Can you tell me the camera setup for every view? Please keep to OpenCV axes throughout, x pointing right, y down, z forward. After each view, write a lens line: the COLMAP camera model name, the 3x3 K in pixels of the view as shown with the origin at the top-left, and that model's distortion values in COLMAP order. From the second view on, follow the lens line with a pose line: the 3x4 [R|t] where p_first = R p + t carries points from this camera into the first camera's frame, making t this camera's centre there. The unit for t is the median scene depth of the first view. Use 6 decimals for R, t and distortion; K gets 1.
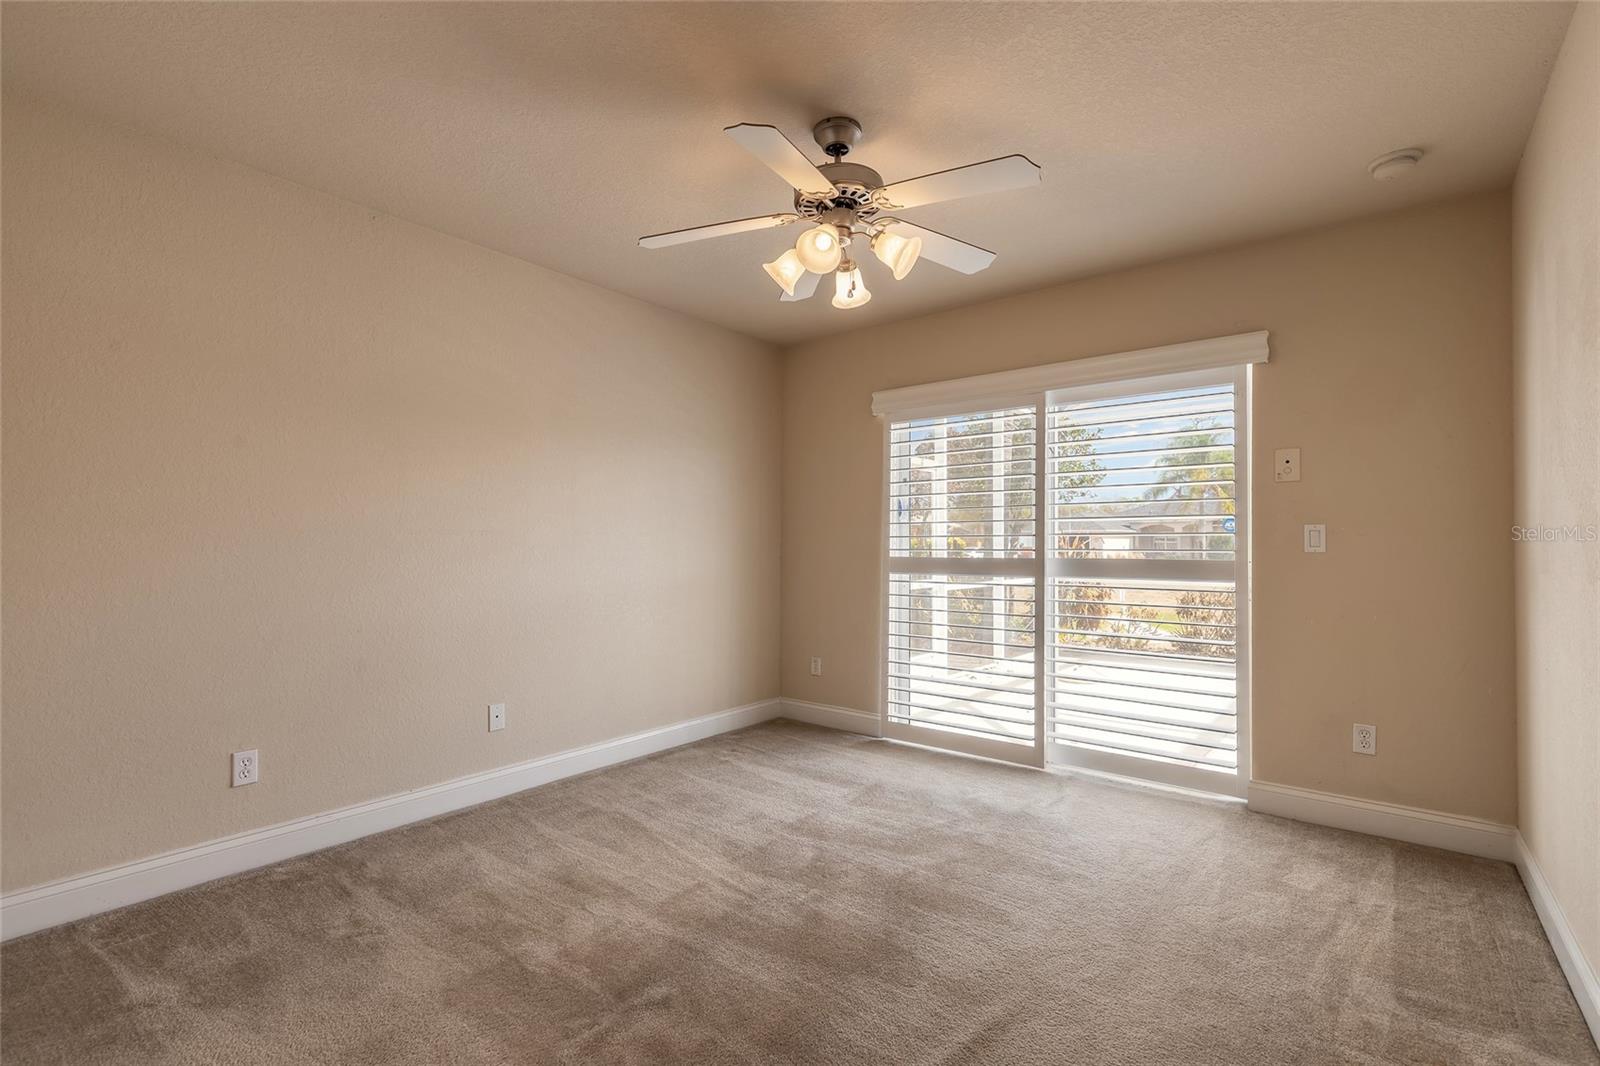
lens RADIAL K [[719.8, 0, 796.1], [0, 719.8, 538.7], [0, 0, 1]] dist [0.010483, -0.001905]
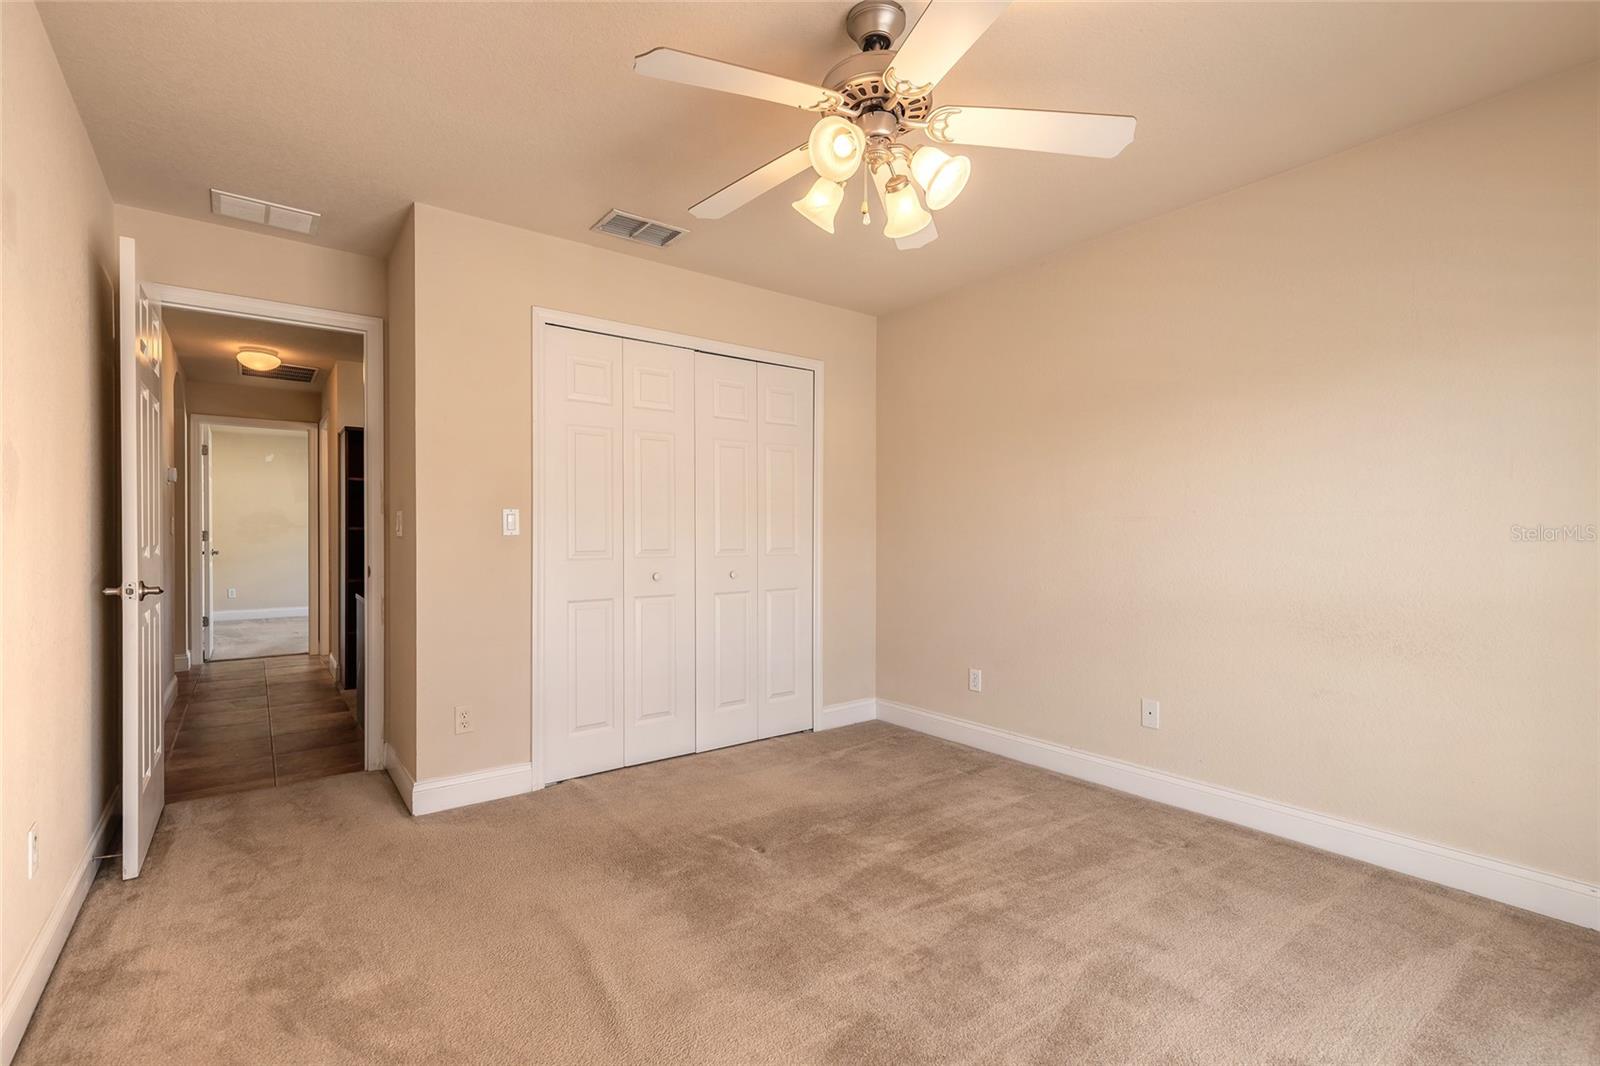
lens RADIAL K [[719.8, 0, 797.0], [0, 719.8, 536.1], [0, 0, 1]] dist [0.010483, -0.001905]
pose [[-0.248806, 0.000738, -0.968553, 0.773145], [0.014913, 0.999884, -0.003070, 0.013093], [0.968439, -0.015208, -0.248788, 0.990335]]
